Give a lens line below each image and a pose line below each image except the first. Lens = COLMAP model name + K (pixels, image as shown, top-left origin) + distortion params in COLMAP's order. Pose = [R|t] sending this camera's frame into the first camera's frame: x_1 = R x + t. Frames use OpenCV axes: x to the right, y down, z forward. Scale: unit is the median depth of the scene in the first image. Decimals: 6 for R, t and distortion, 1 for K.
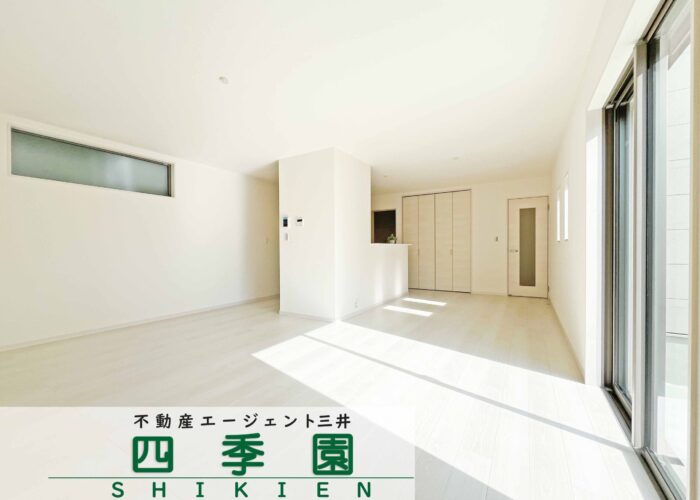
lens RADIAL K [[288.4, 0, 350.0], [0, 288.4, 250.0], [0, 0, 1]] dist [0.000315, 0.000092]
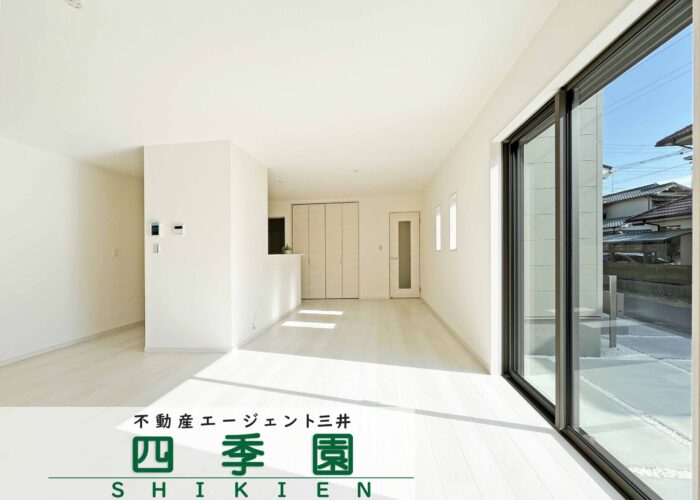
lens RADIAL K [[280.6, 0, 350.0], [0, 280.6, 250.0], [0, 0, 1]] dist [-0.002373, -0.000280]
pose [[0.893395, -0.012699, 0.449092, -0.082758], [0.023329, 0.999563, -0.018144, -0.014072], [-0.448665, 0.026686, 0.893301, 0.097450]]
